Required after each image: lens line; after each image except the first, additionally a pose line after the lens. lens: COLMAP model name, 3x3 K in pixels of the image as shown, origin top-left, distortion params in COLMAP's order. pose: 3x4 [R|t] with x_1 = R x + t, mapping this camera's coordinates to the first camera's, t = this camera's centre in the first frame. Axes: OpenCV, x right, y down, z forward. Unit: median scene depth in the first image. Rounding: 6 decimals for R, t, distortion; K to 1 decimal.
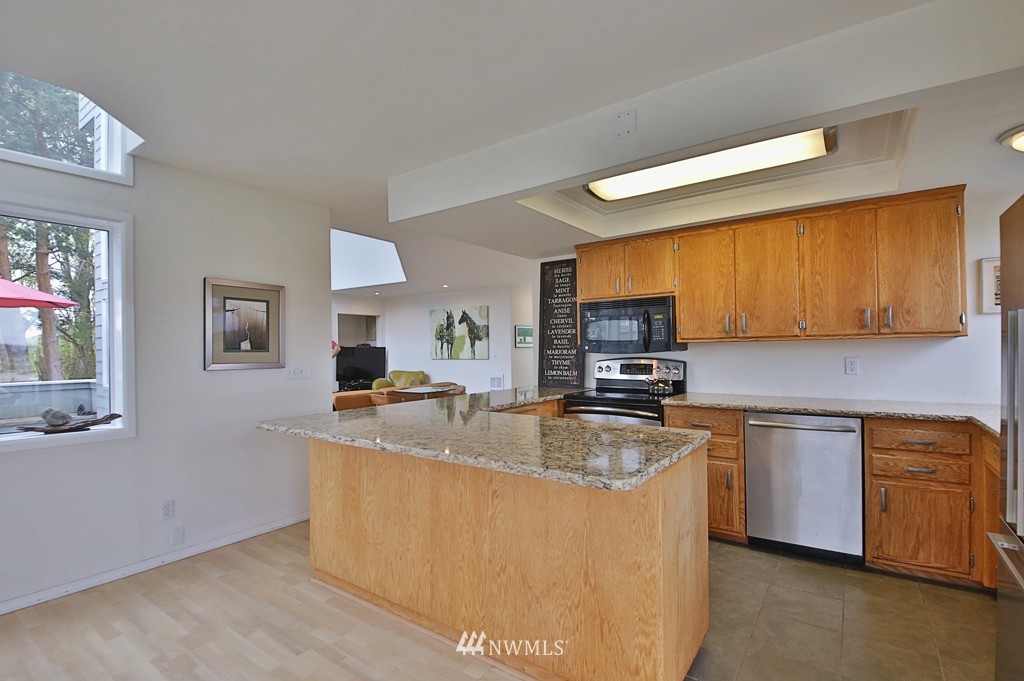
lens RADIAL K [[485.2, 0, 502.9], [0, 485.2, 342.6], [0, 0, 1]] dist [-0.001302, -0.007558]
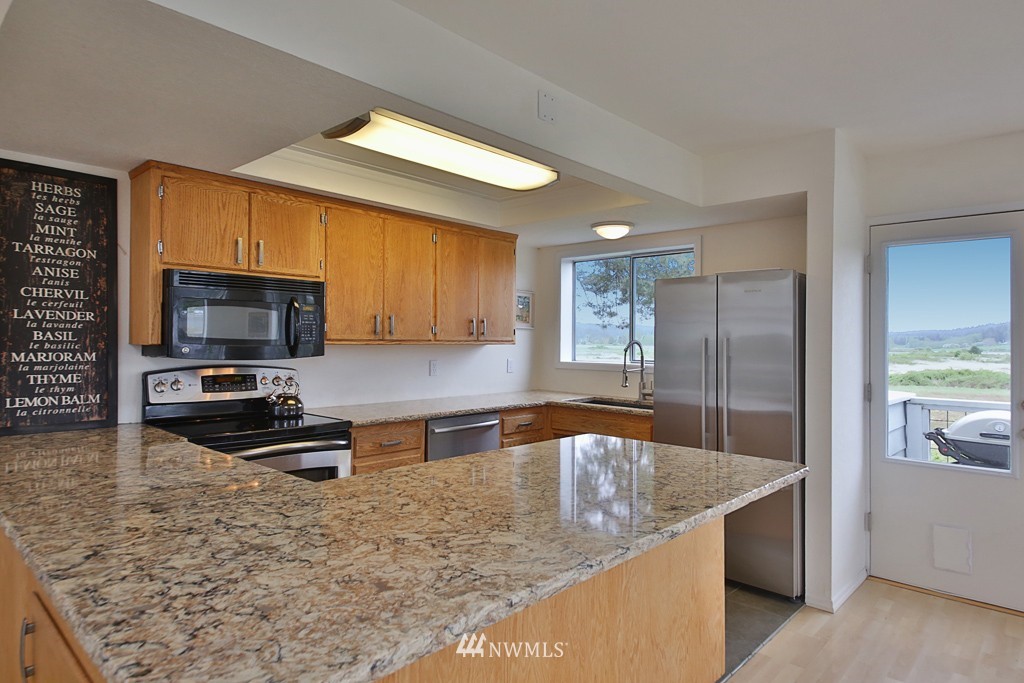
lens RADIAL K [[584.0, 0, 519.2], [0, 584.0, 334.8], [0, 0, 1]] dist [0.033901, -0.006681]
pose [[0.115814, 0.024923, 0.992958, -0.519745], [-0.027319, 0.999387, -0.021898, -0.003553], [-0.992895, -0.024590, 0.116424, 0.585169]]
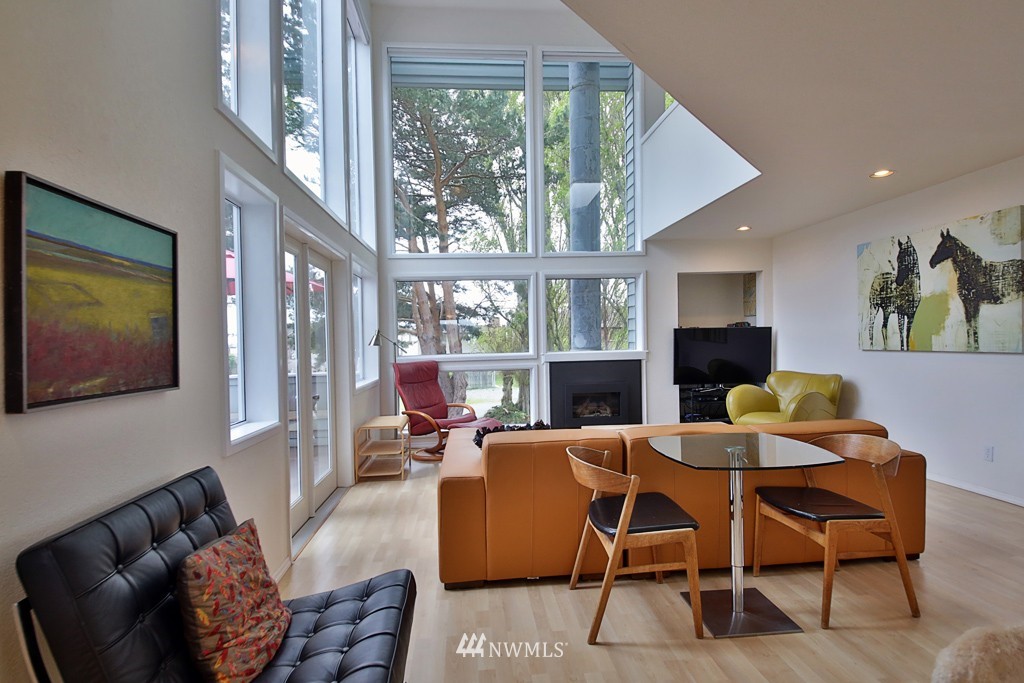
lens RADIAL K [[522.1, 0, 494.9], [0, 522.1, 355.8], [0, 0, 1]] dist [0.004880, -0.002109]
pose [[0.639916, 0.020501, -0.768171, 0.046446], [0.023345, 0.998664, 0.046100, 0.024721], [0.768090, -0.047433, 0.638582, 1.233065]]
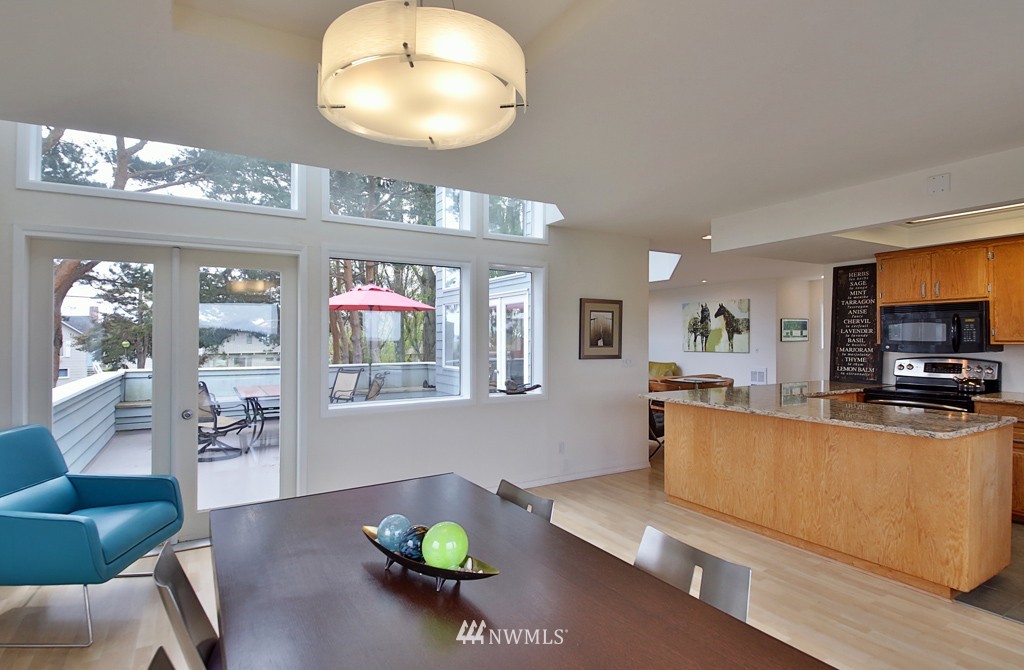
lens RADIAL K [[511.9, 0, 476.7], [0, 511.9, 336.3], [0, 0, 1]] dist [-0.016877, -0.010803]
pose [[0.892982, 0.007521, -0.450030, -0.161607], [-0.002635, 0.999931, 0.011482, -0.027694], [0.450085, -0.009068, 0.892940, -0.490409]]
